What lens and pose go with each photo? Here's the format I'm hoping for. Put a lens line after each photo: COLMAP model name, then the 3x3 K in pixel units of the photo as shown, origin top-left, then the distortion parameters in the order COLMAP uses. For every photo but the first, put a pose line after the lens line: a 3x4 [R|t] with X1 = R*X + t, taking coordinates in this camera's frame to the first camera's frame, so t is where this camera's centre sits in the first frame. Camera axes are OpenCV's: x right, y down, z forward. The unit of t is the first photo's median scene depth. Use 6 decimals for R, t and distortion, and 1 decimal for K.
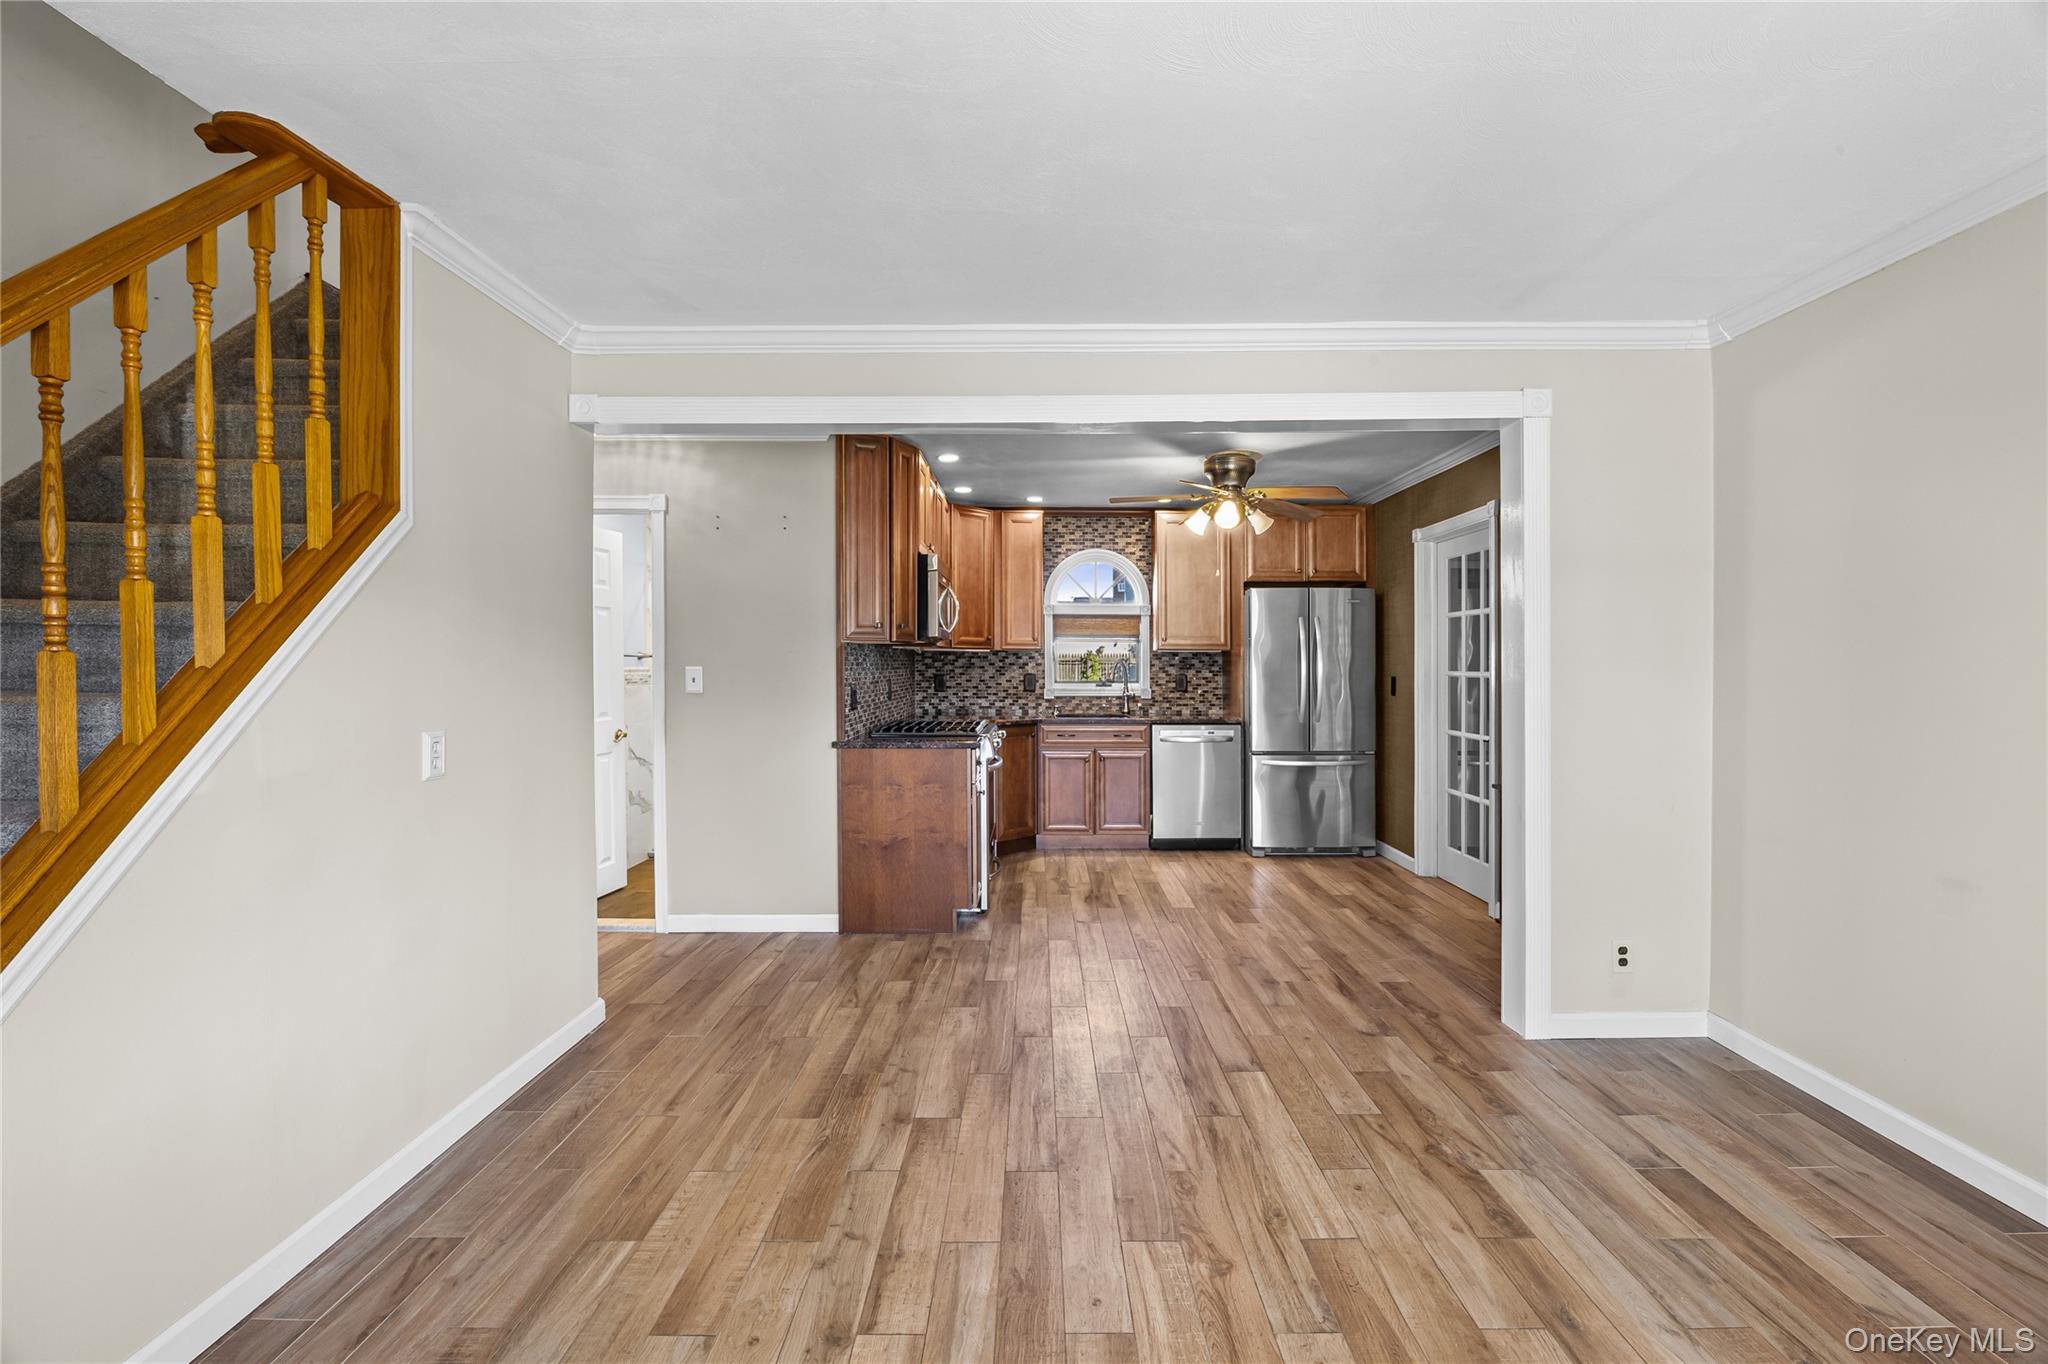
lens RADIAL K [[880.7, 0, 1040.9], [0, 880.7, 664.2], [0, 0, 1]] dist [-0.018040, 0.000393]
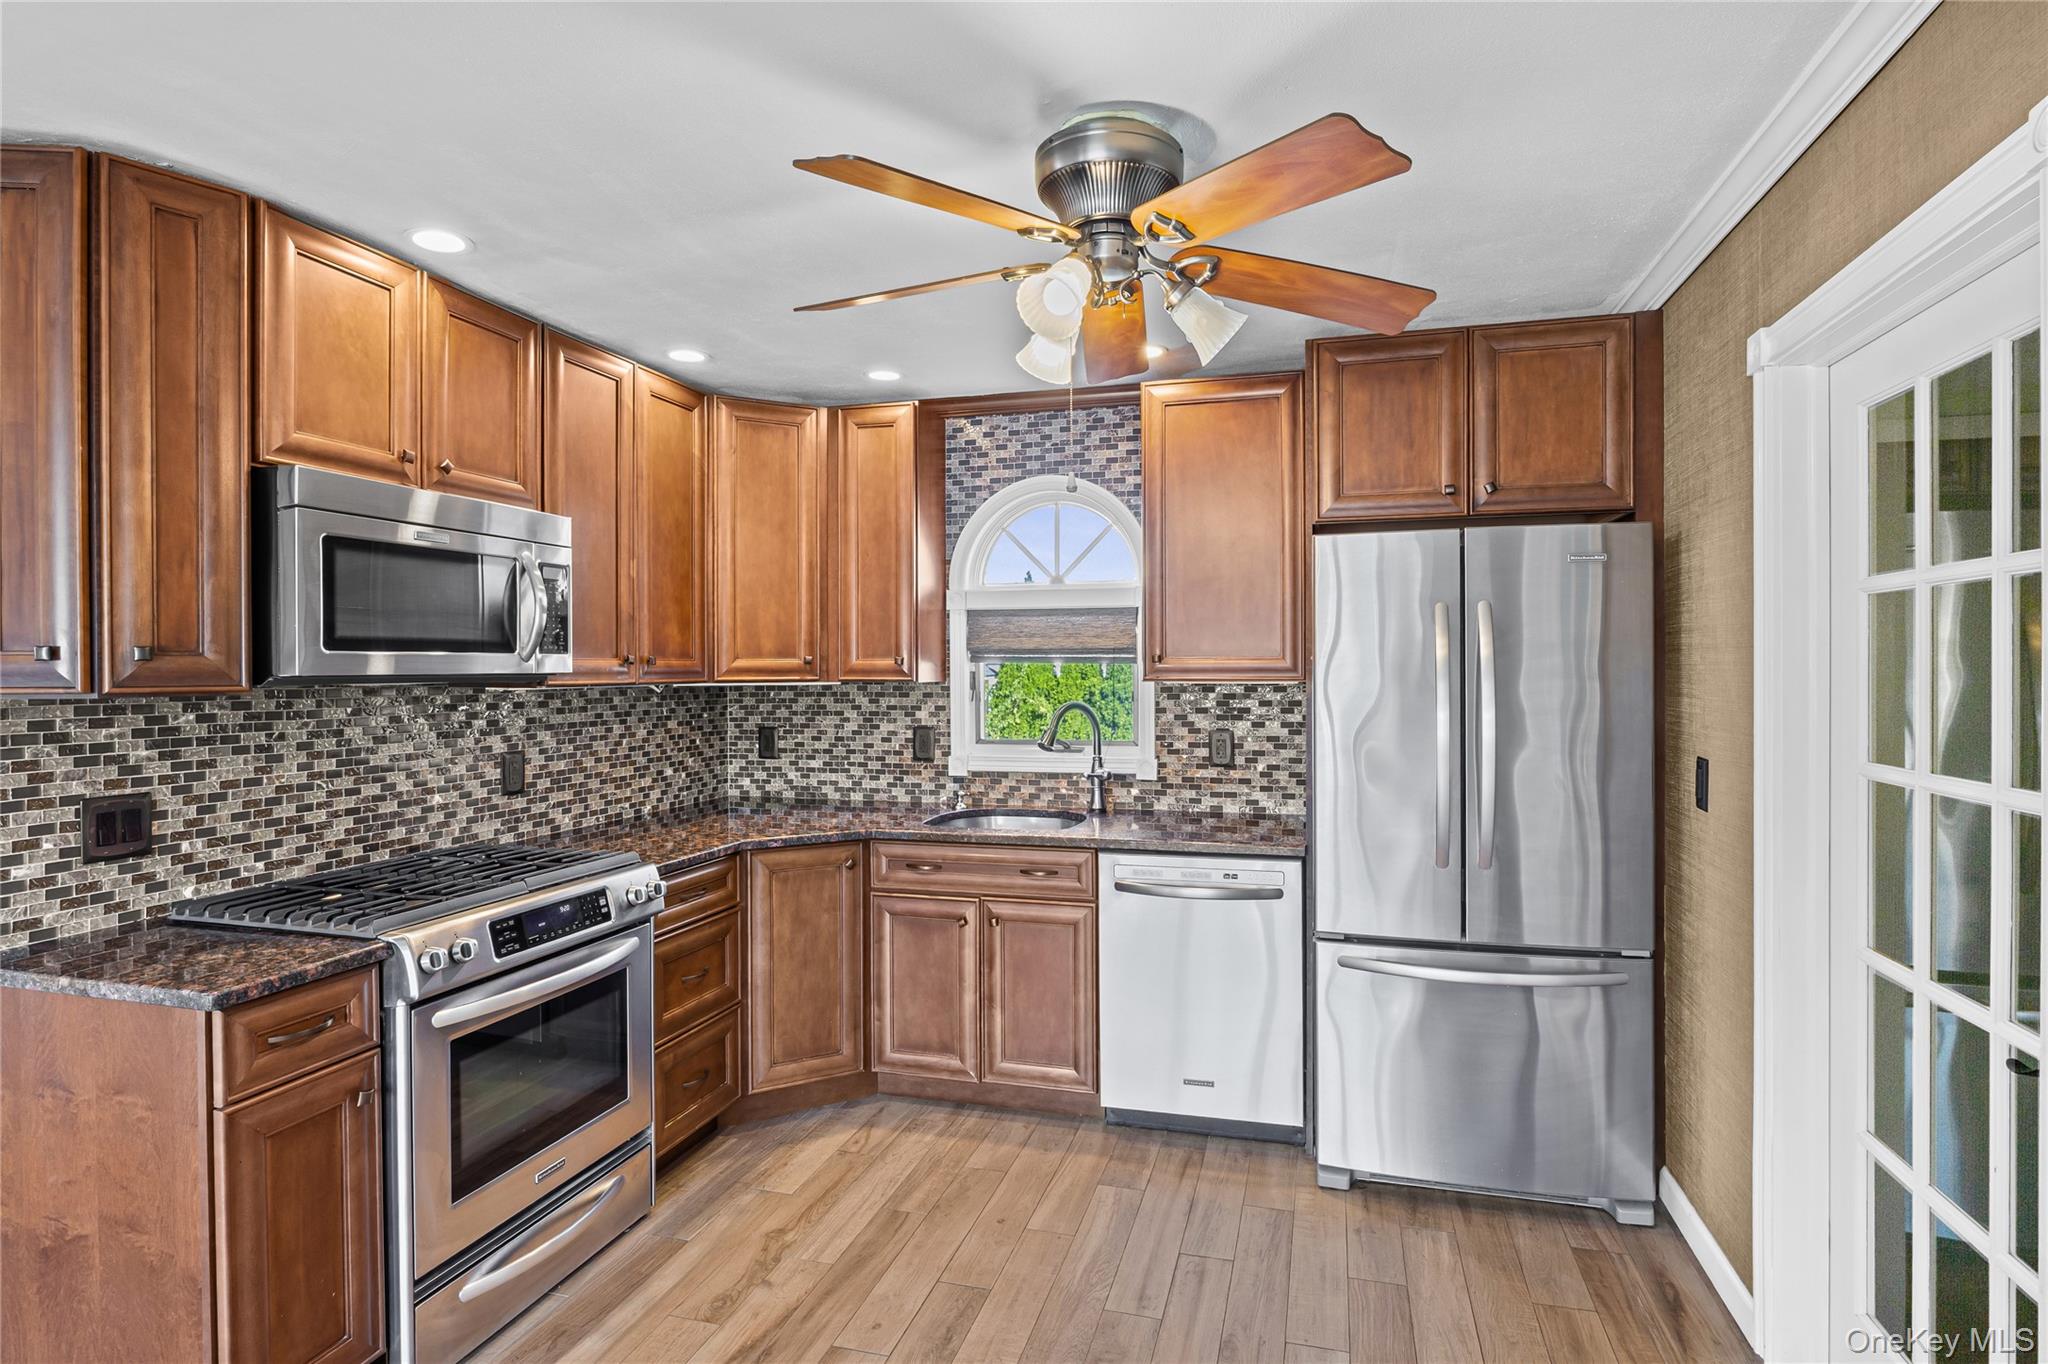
lens RADIAL K [[1018.2, 0, 1053.1], [0, 1018.2, 679.5], [0, 0, 1]] dist [-0.014227, -0.000940]
pose [[0.963589, -0.003986, -0.267358, 0.343644], [0.006833, 0.999929, 0.009721, -0.034145], [0.267300, -0.011194, 0.963548, 0.705287]]
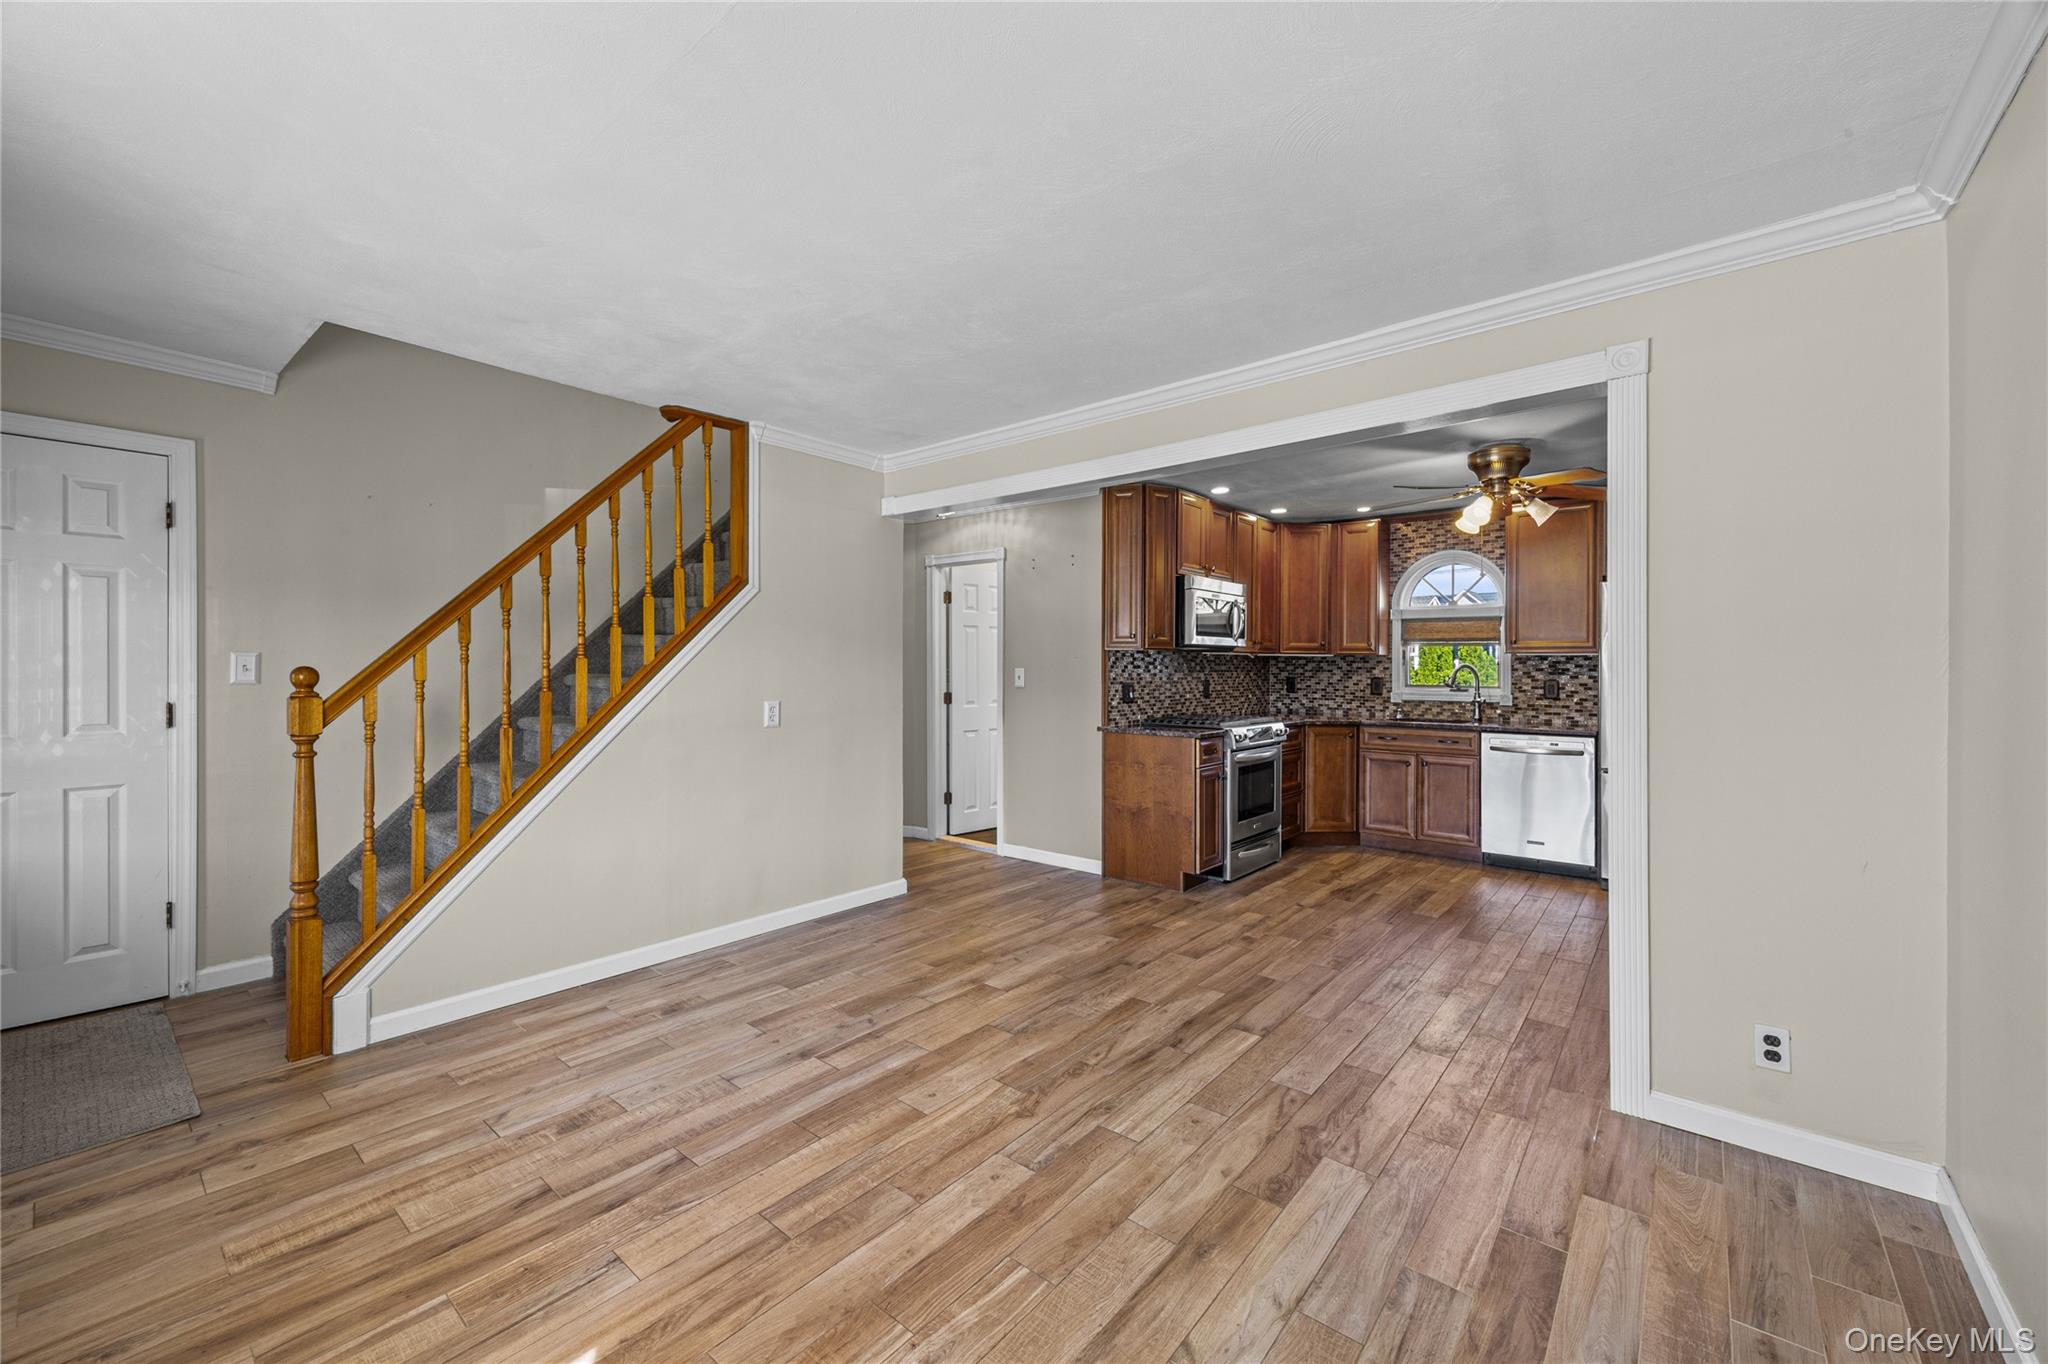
lens RADIAL K [[811.3, 0, 1026.1], [0, 811.3, 662.4], [0, 0, 1]] dist [0.001956, 0.000593]
pose [[0.765998, -0.000015, -0.642843, 0.444054], [-0.005011, 0.999969, -0.005994, 0.001529], [0.642823, 0.007813, 0.765975, 0.016883]]
